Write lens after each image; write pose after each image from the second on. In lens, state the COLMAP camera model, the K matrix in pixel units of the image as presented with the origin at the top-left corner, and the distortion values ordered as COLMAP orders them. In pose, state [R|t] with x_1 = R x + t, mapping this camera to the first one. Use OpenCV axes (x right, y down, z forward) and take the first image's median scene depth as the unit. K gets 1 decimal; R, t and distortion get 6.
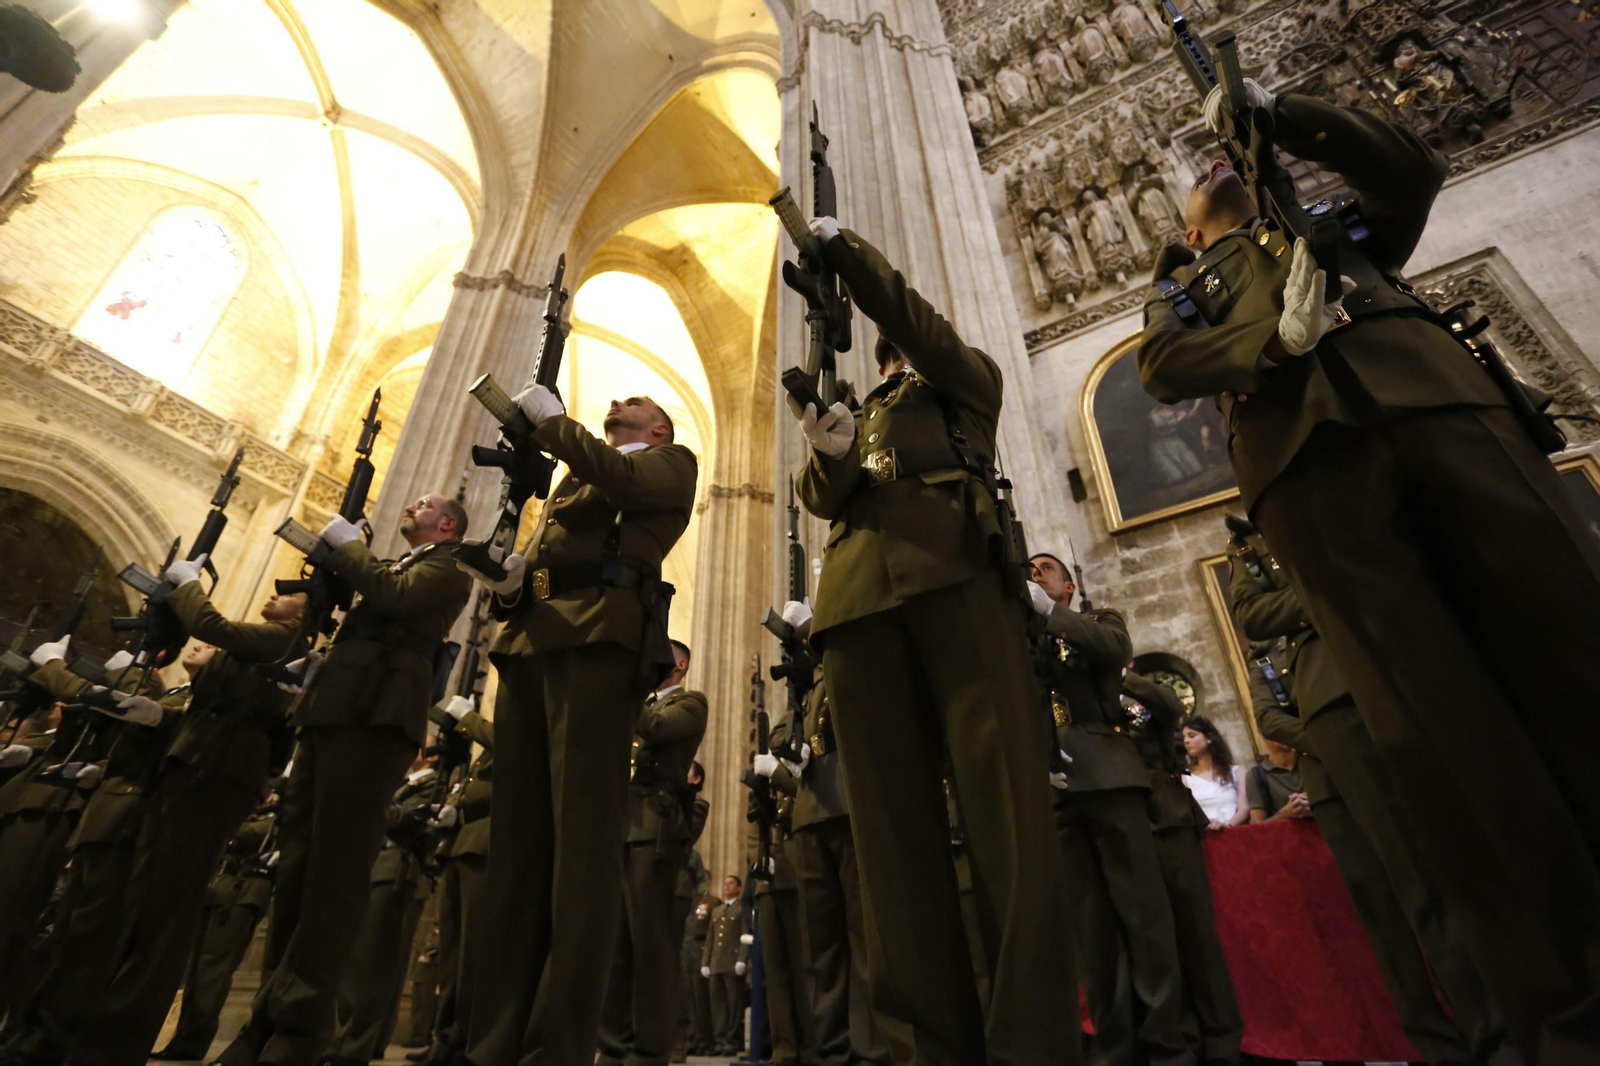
lens RADIAL K [[781.5, 0, 803.4], [0, 781.5, 525.6], [0, 0, 1]] dist [-0.074851, 0.029498]
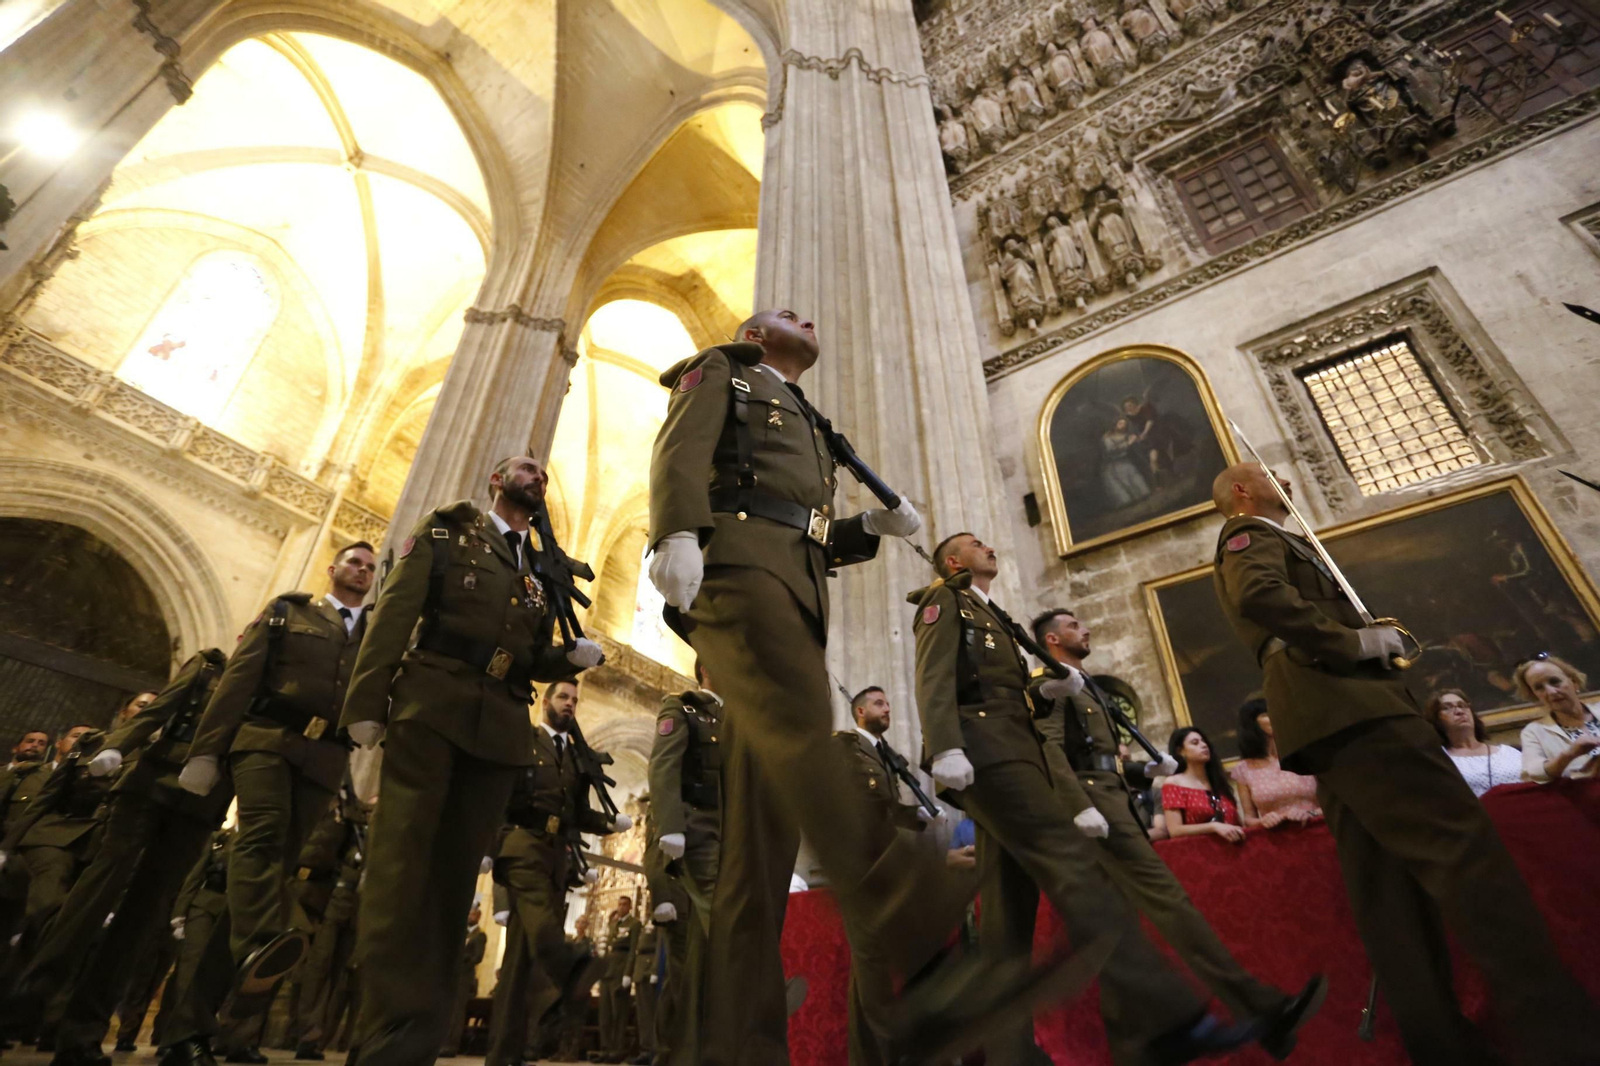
lens RADIAL K [[781.5, 0, 803.4], [0, 781.5, 525.6], [0, 0, 1]] dist [-0.074851, 0.029498]
pose [[0.998699, -0.016679, -0.048194, 0.069056], [0.015825, 0.999712, -0.018040, -0.011645], [0.048481, 0.017254, 0.998675, -0.022663]]
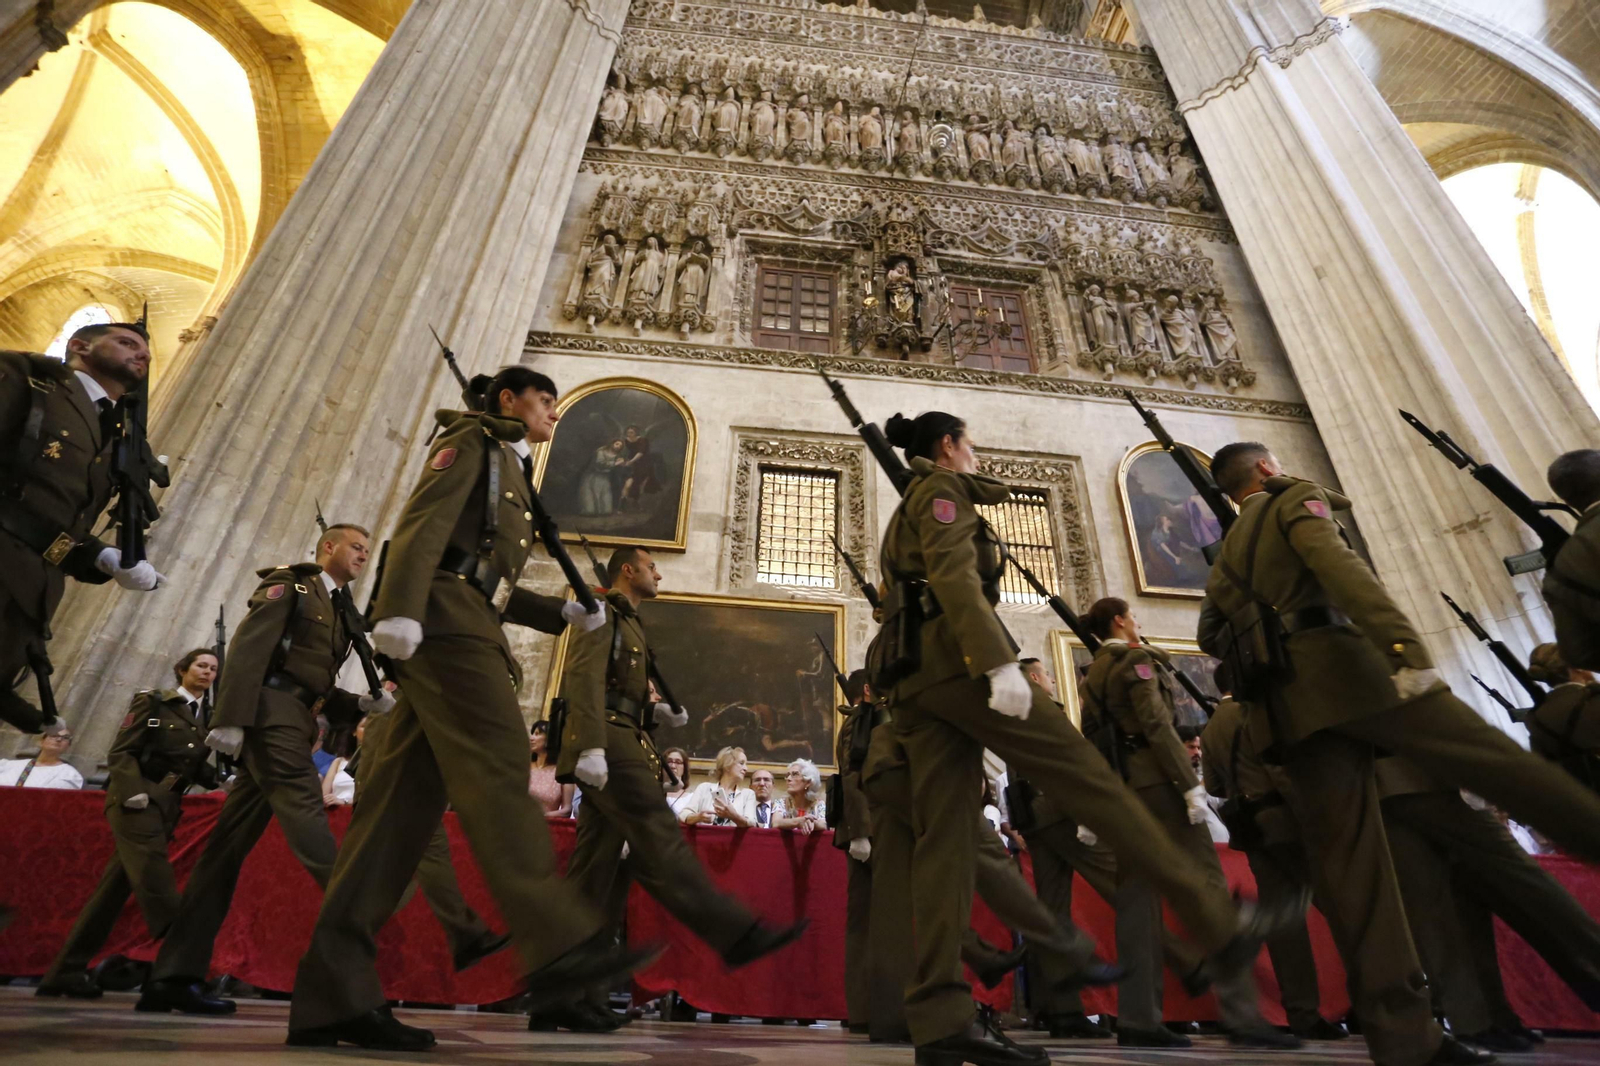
lens RADIAL K [[781.5, 0, 803.4], [0, 781.5, 525.6], [0, 0, 1]] dist [-0.074851, 0.029498]
pose [[0.789154, 0.345513, 0.507796, 0.100740], [-0.367876, 0.927957, -0.059691, -0.056298], [-0.491837, -0.139701, 0.859407, -0.088039]]
